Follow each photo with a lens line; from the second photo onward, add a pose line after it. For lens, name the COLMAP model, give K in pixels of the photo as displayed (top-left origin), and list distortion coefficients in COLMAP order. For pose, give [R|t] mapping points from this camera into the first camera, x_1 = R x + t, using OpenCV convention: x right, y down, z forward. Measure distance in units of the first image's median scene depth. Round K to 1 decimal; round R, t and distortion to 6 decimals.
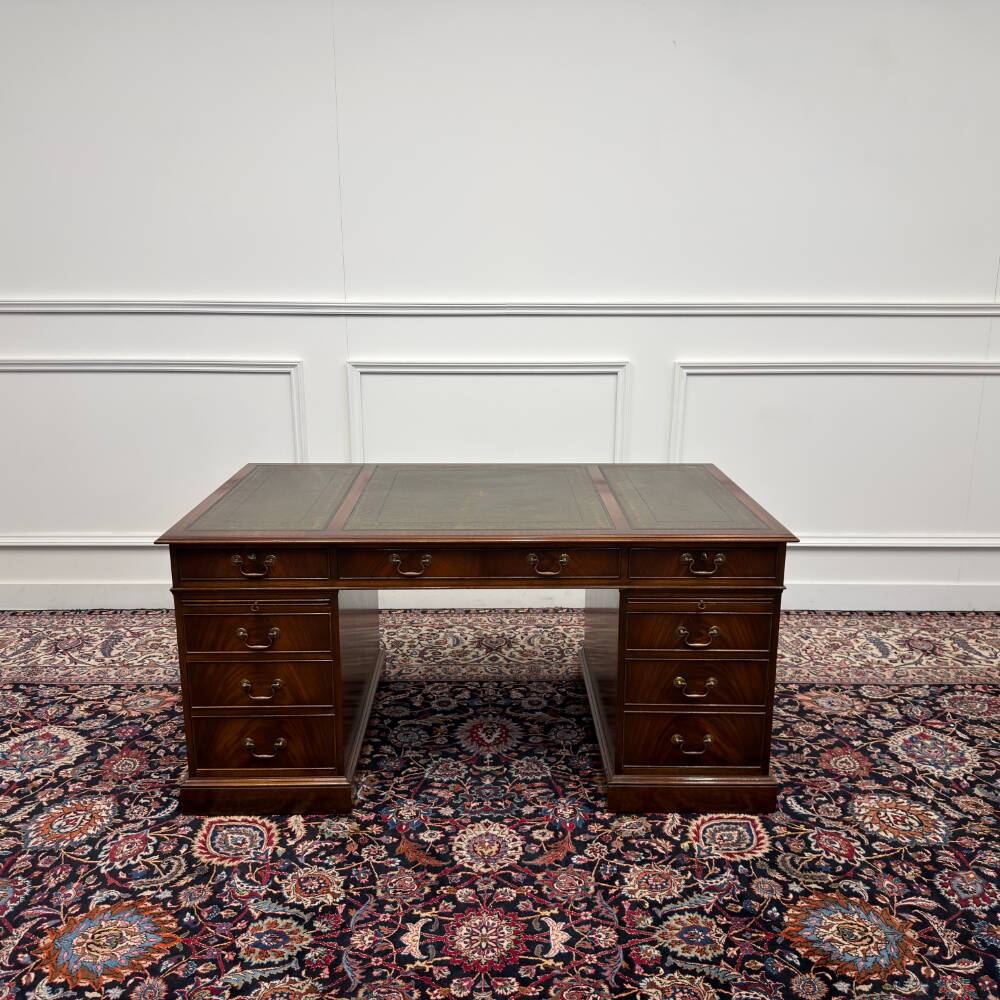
lens RADIAL K [[925.0, 0, 496.8], [0, 925.0, 499.8], [0, 0, 1]] dist [0.153983, -0.317369]
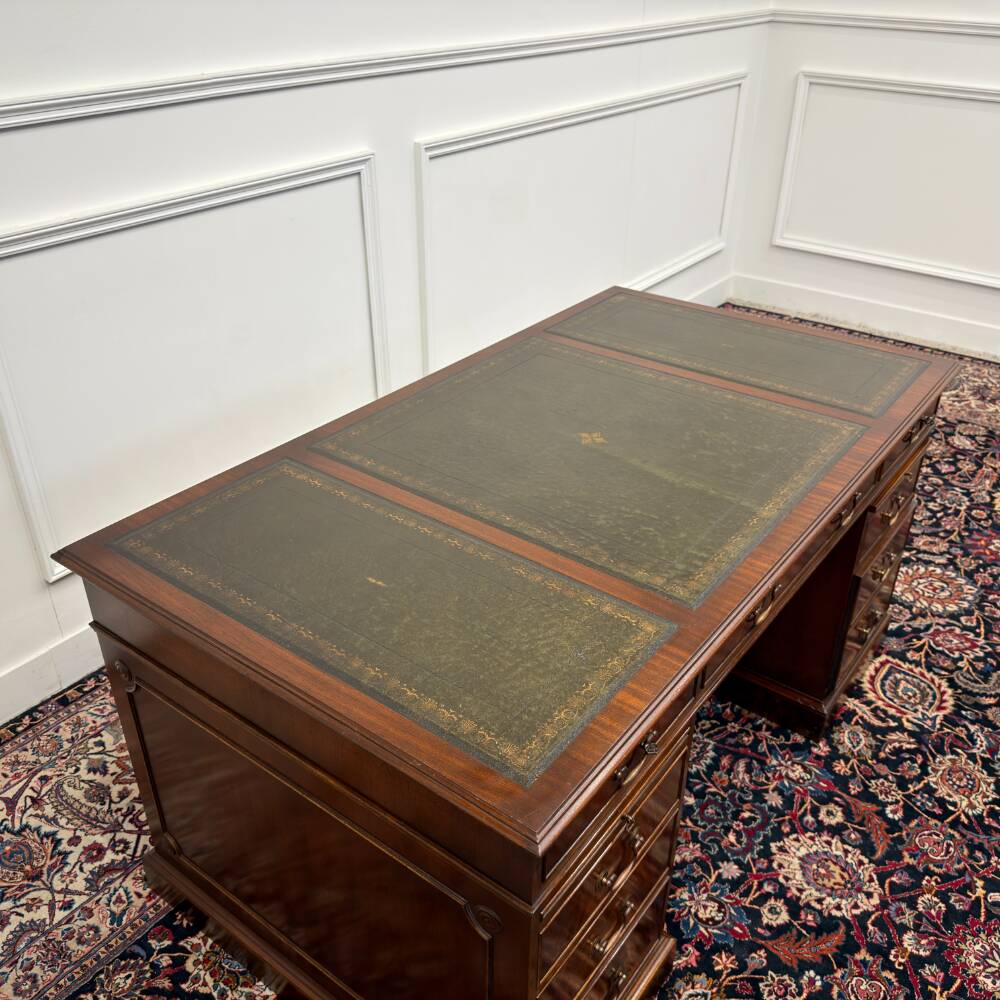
lens RADIAL K [[947.1, 0, 504.0], [0, 947.1, 508.7], [0, 0, 1]] dist [0.000819, -0.013314]
pose [[0.606149, -0.410124, 0.681456, -0.535875], [0.189945, 0.906652, 0.376701, -0.225983], [-0.772337, -0.098898, 0.627467, 0.696388]]
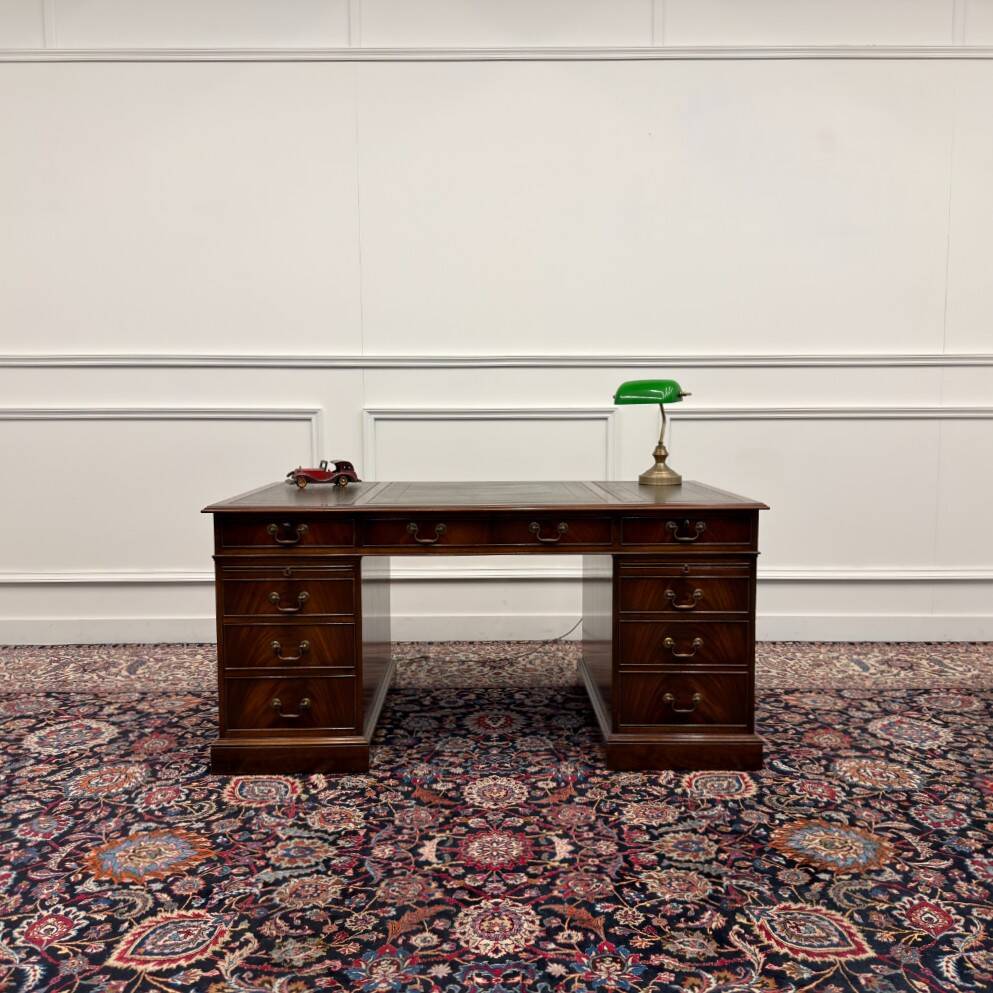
lens RADIAL K [[923.8, 0, 494.9], [0, 923.8, 500.1], [0, 0, 1]] dist [0.175831, -0.393200]
pose [[0.999980, -0.004778, 0.004063, -0.012921], [0.005344, 0.988199, -0.153079, 0.187617], [-0.003283, 0.153098, 0.988206, -0.108280]]
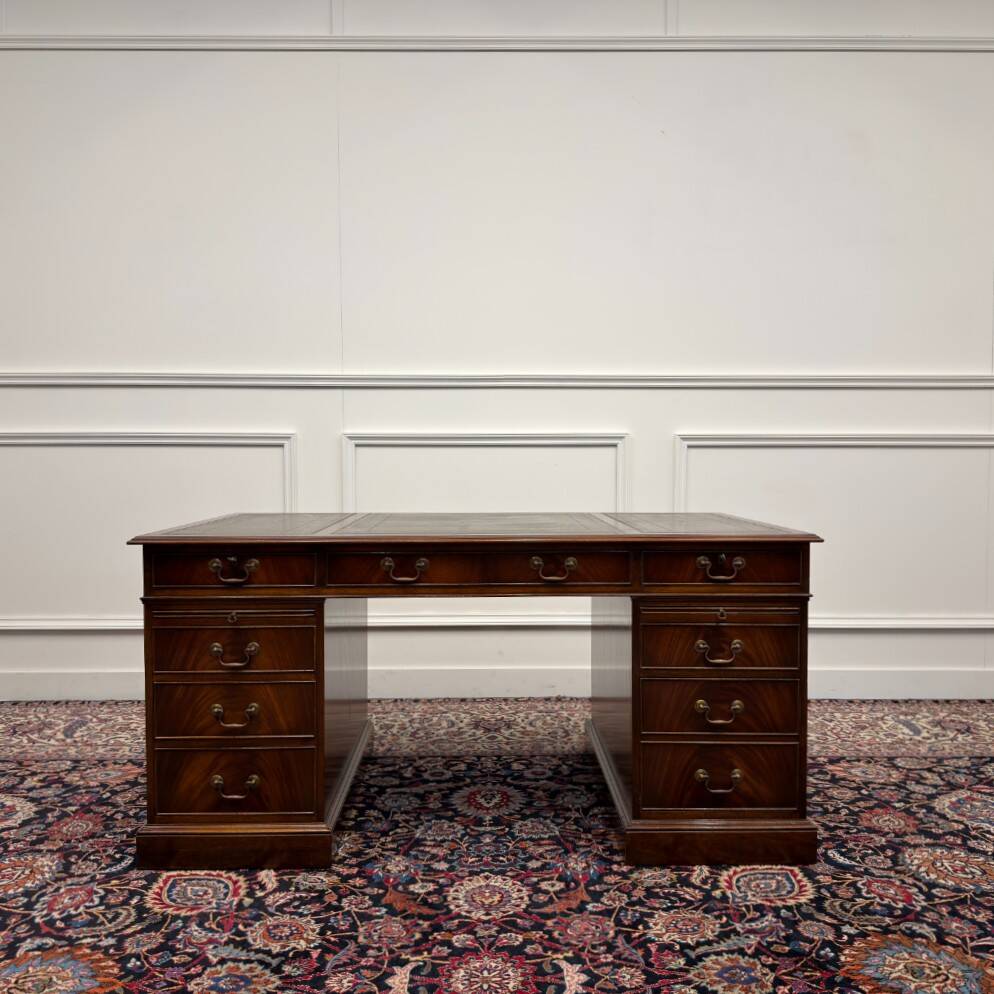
lens RADIAL K [[936.3, 0, 498.1], [0, 936.3, 488.7], [0, 0, 1]] dist [0.043318, -0.070611]
pose [[0.999957, -0.002125, 0.009039, -0.007333], [0.004019, 0.976617, -0.214947, 0.176404], [-0.008371, 0.214974, 0.976584, 0.071134]]
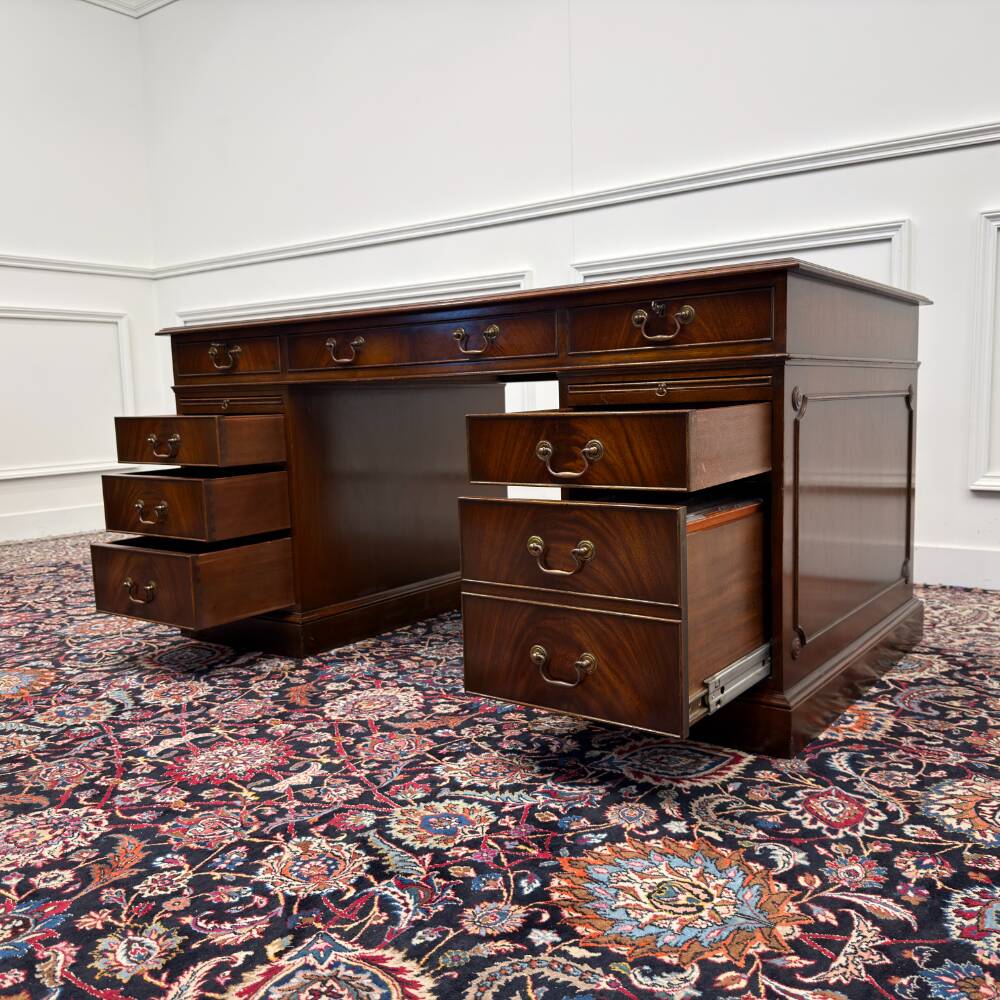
lens RADIAL K [[928.5, 0, 507.3], [0, 928.5, 503.1], [0, 0, 1]] dist [0.165698, -0.353187]
pose [[0.804665, 0.041218, -0.592297, 0.488591], [-0.117531, 0.988904, -0.090854, 0.245102], [0.581981, 0.142721, 0.800581, 0.396986]]
